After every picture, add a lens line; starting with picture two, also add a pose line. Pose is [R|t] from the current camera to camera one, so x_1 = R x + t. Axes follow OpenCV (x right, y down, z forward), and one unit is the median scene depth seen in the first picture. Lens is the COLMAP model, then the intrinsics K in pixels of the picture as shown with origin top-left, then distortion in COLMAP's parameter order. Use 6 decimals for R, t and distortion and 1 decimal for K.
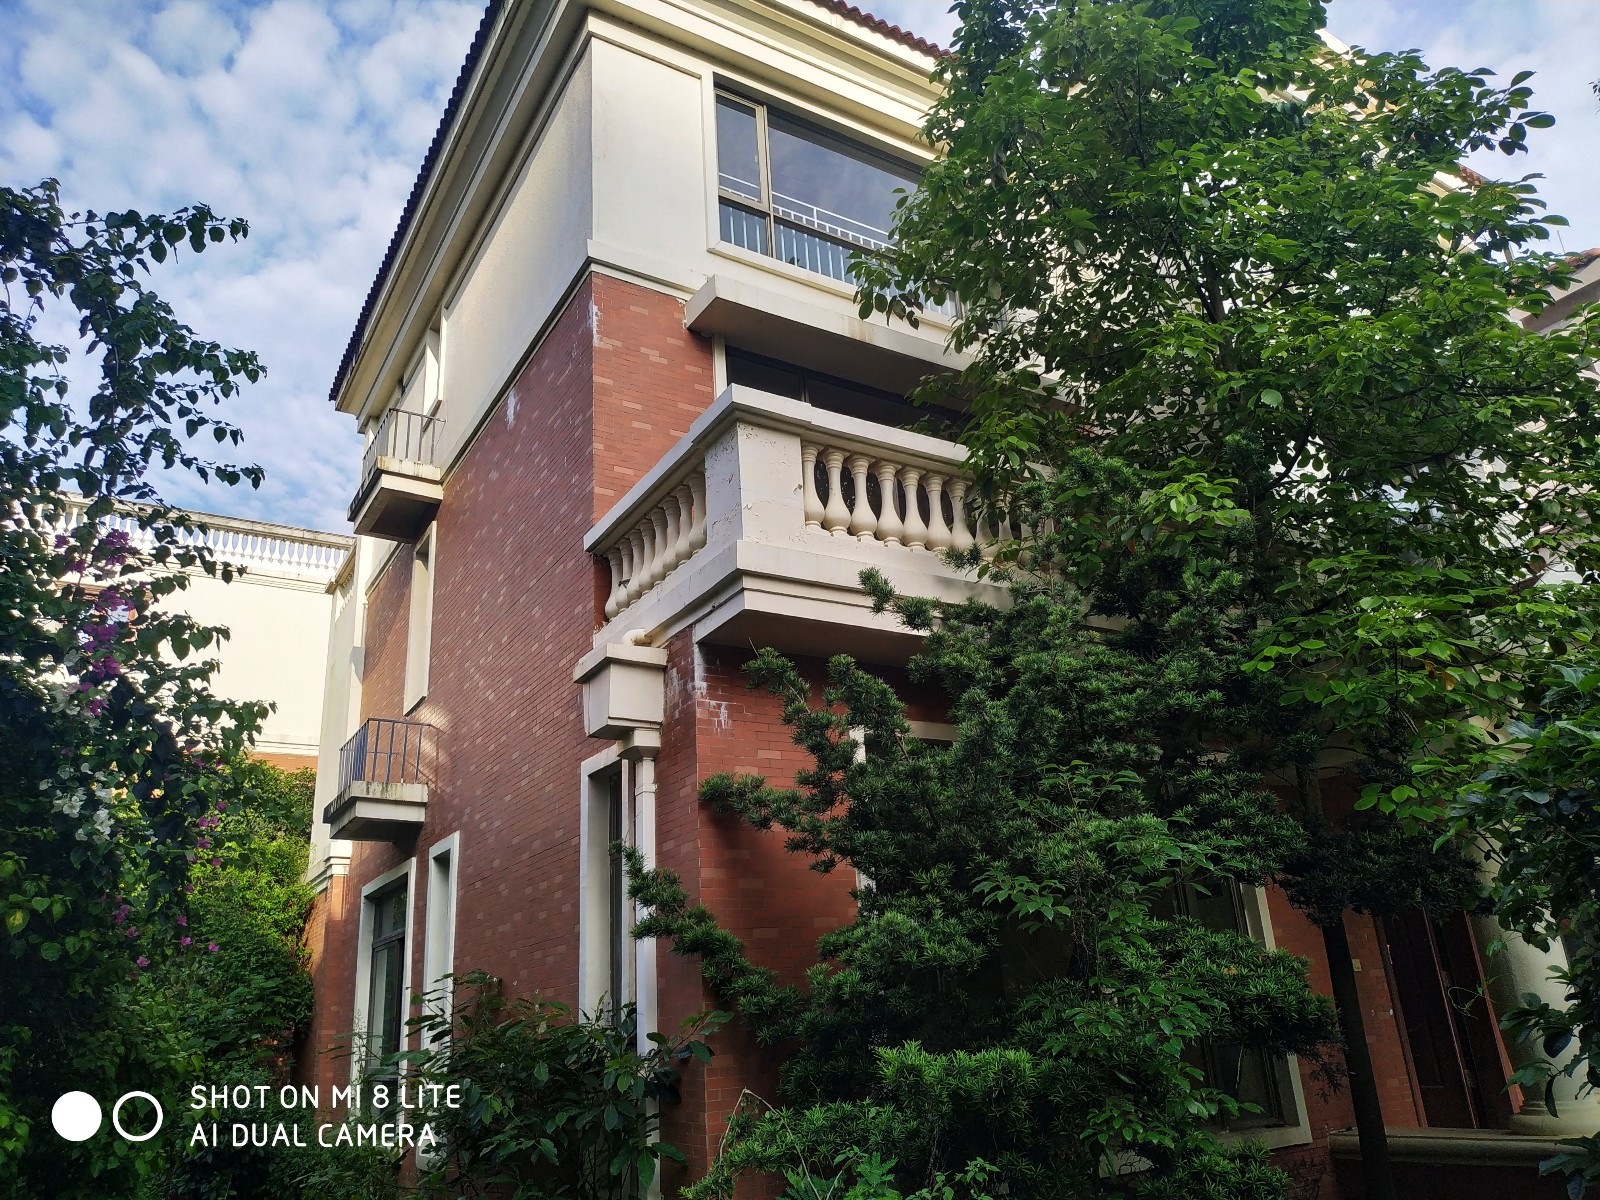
lens RADIAL K [[1175.5, 0, 791.1], [0, 1175.5, 599.6], [0, 0, 1]] dist [-0.001730, -0.005024]
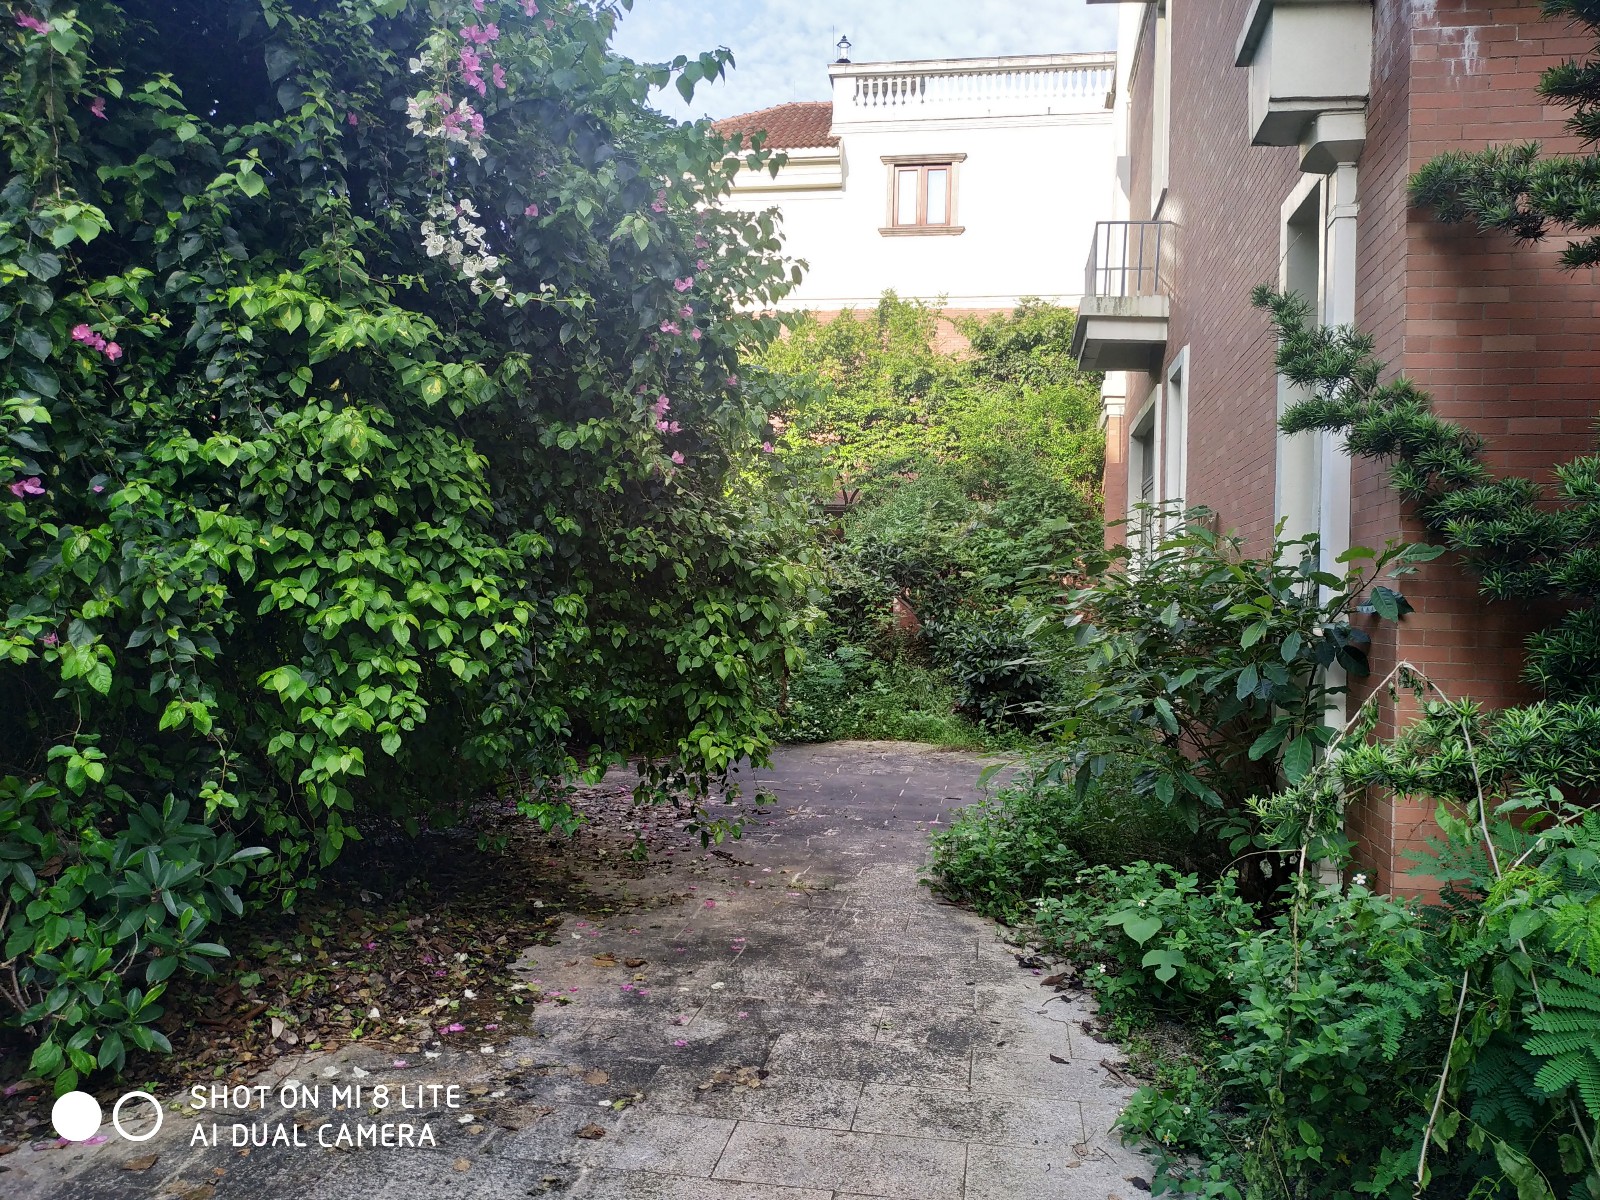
lens RADIAL K [[1175.5, 0, 791.1], [0, 1175.5, 599.6], [0, 0, 1]] dist [-0.001730, -0.005024]
pose [[0.751617, 0.074013, -0.655434, 0.083750], [0.160874, 0.943107, 0.290979, 0.127280], [0.639681, -0.324147, 0.696948, 0.306748]]
